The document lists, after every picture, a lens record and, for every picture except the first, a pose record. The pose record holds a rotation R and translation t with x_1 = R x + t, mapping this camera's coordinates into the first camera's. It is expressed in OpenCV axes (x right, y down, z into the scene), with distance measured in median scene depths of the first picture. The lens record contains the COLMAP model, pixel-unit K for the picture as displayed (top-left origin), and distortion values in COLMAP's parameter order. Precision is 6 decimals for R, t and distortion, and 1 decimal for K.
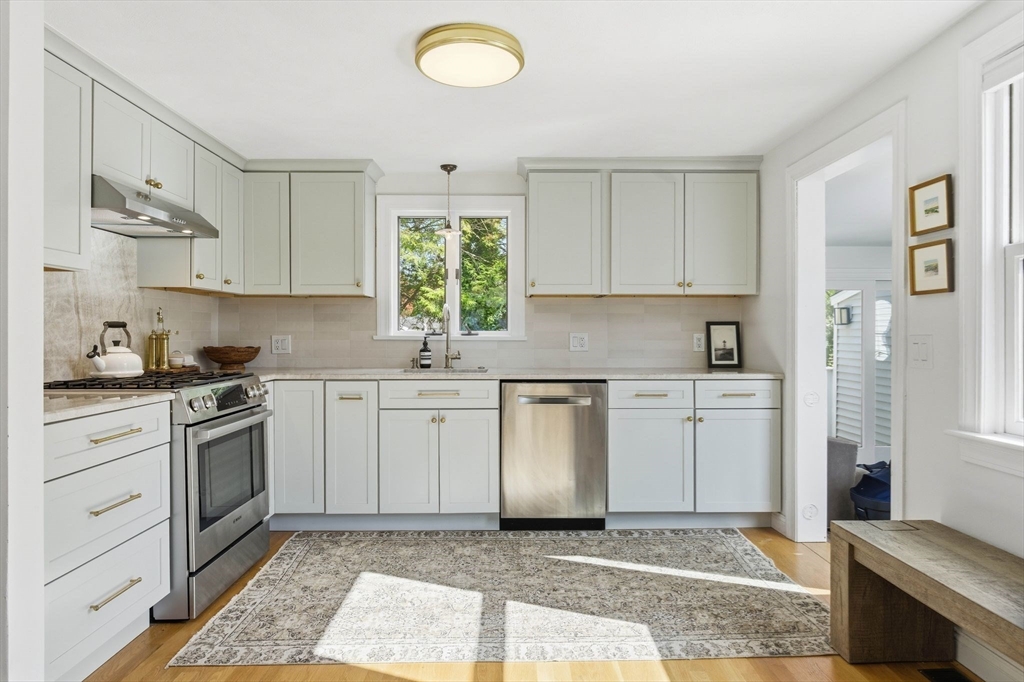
lens RADIAL K [[601.3, 0, 508.7], [0, 601.3, 332.3], [0, 0, 1]] dist [-0.001434, 0.000684]
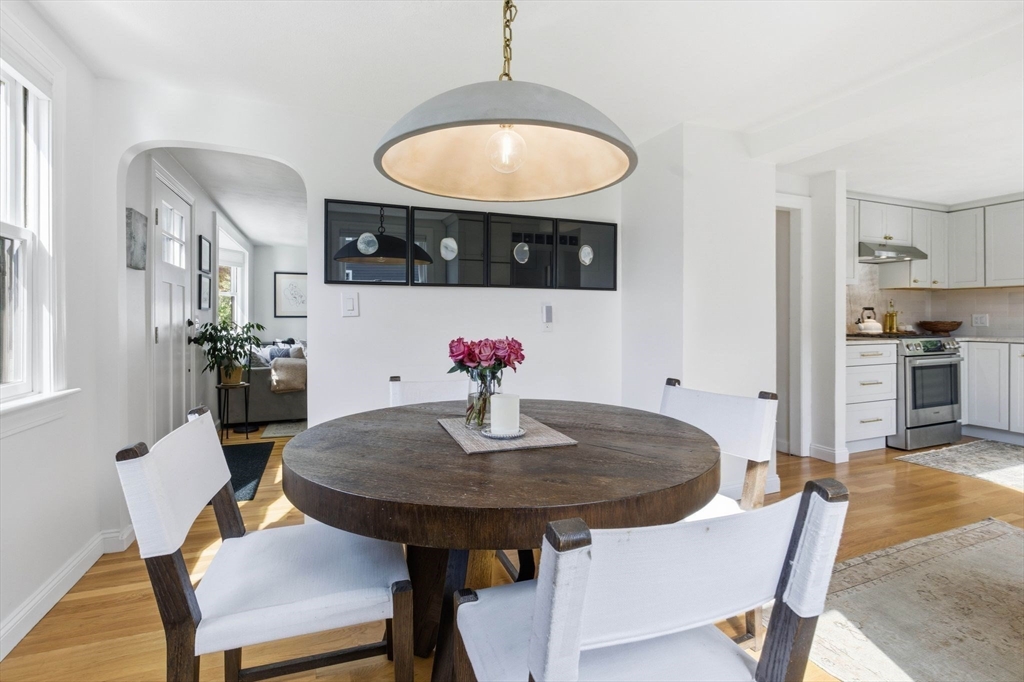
lens RADIAL K [[472.2, 0, 512.2], [0, 472.2, 318.4], [0, 0, 1]] dist [-0.015527, -0.000036]
pose [[0.355833, 0.004989, -0.934536, 0.358139], [0.002975, 0.999975, 0.006471, 0.005805], [0.934545, -0.005083, 0.355809, -0.619638]]
